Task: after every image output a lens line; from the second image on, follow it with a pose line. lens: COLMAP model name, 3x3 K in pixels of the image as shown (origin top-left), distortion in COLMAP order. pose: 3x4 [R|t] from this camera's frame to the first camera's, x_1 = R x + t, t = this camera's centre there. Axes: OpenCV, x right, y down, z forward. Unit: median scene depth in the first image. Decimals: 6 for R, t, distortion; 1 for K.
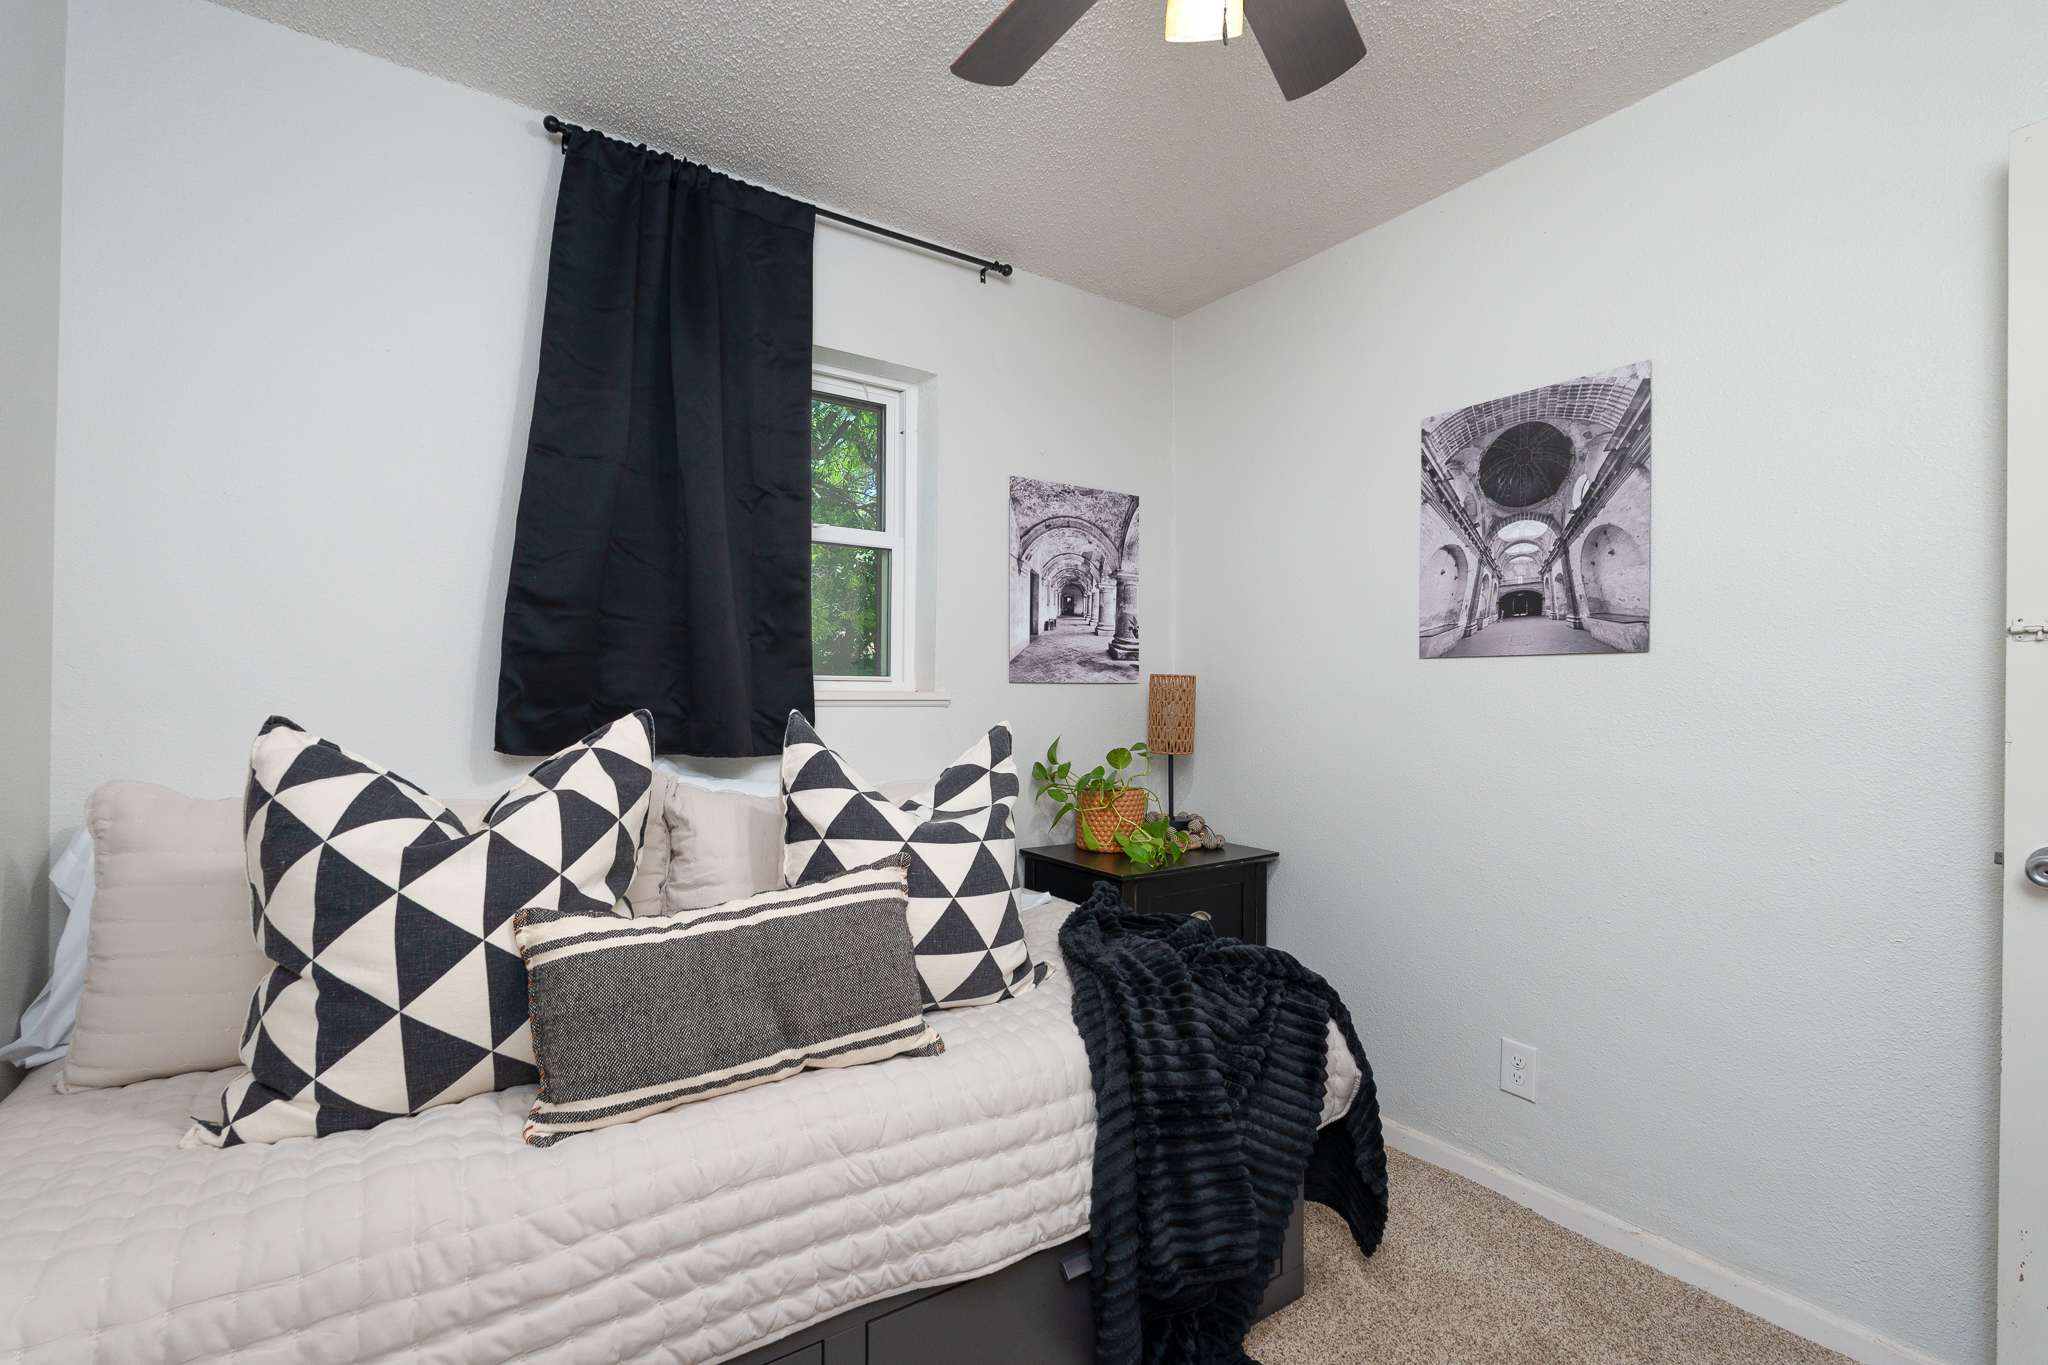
lens RADIAL K [[899.8, 0, 1018.3], [0, 899.8, 688.2], [0, 0, 1]] dist [-0.003706, 0.000033]
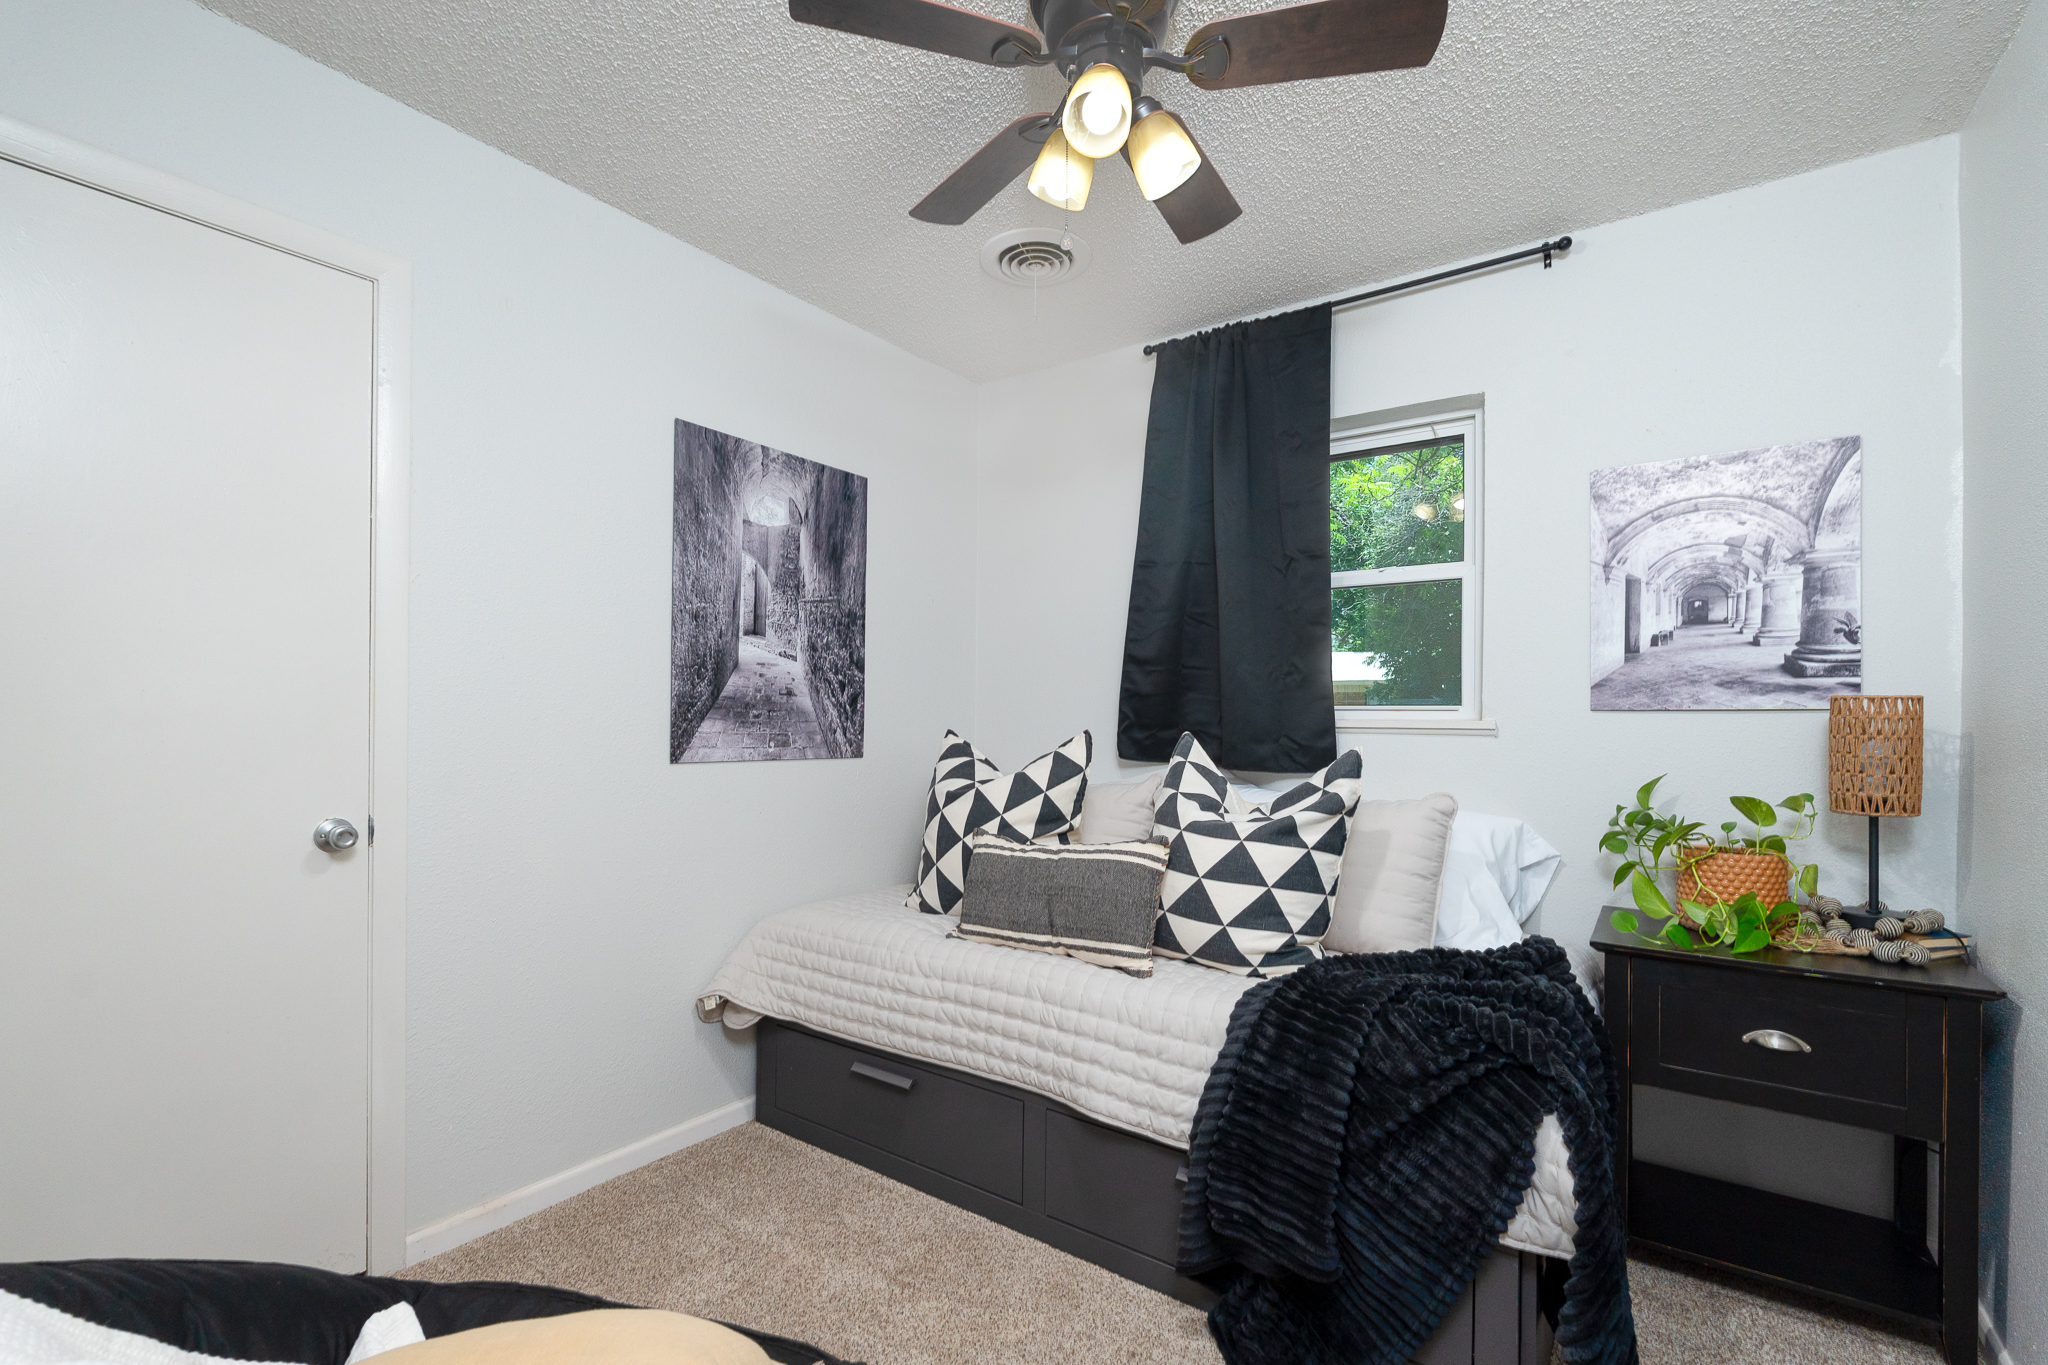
lens RADIAL K [[899.8, 0, 985.7], [0, 899.8, 720.0], [0, 0, 1]] dist [-0.003706, 0.000033]
pose [[0.333468, -0.002598, -0.942758, 0.597142], [-0.002750, 0.999989, -0.003729, 0.007211], [0.942758, 0.003836, 0.333457, 0.162385]]
